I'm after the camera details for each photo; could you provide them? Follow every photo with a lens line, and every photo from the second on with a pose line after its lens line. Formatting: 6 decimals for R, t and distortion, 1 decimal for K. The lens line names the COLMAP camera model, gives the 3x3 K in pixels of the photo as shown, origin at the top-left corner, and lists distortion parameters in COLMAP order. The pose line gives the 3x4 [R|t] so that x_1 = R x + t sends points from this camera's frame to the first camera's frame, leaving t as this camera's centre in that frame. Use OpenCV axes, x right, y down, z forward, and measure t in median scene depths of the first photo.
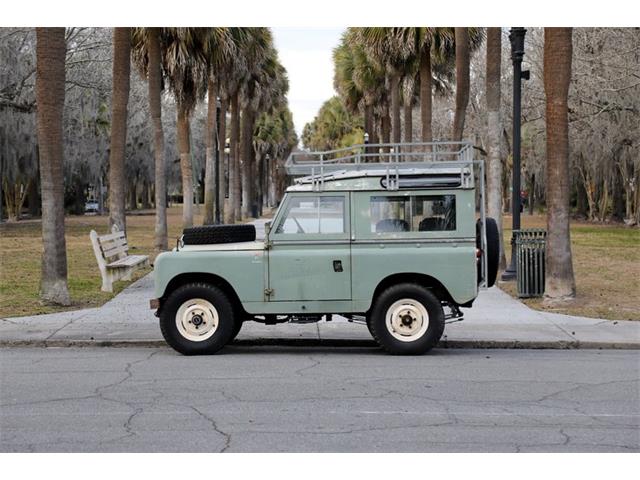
lens RADIAL K [[1255.0, 0, 318.6], [0, 1255.0, 243.7], [0, 0, 1]] dist [0.301046, 0.000000]
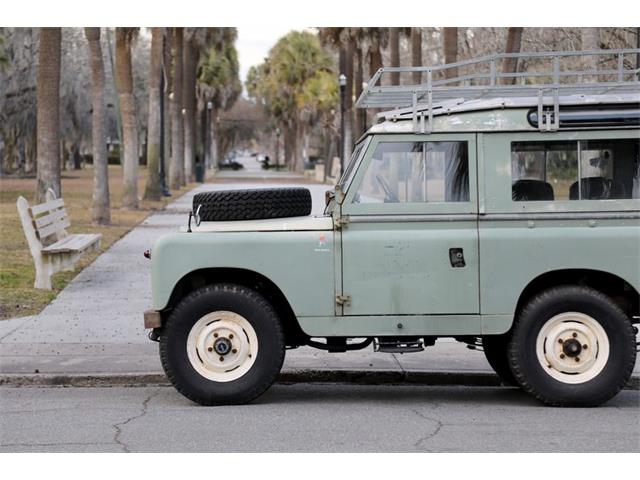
lens RADIAL K [[1423.4, 0, 298.7], [0, 1423.4, 239.9], [0, 0, 1]] dist [0.382369, 0.000000]
pose [[0.998907, 0.001897, 0.046712, -0.090546], [-0.002736, 0.999836, 0.017900, -0.002538], [-0.046670, -0.018008, 0.998748, 0.313822]]
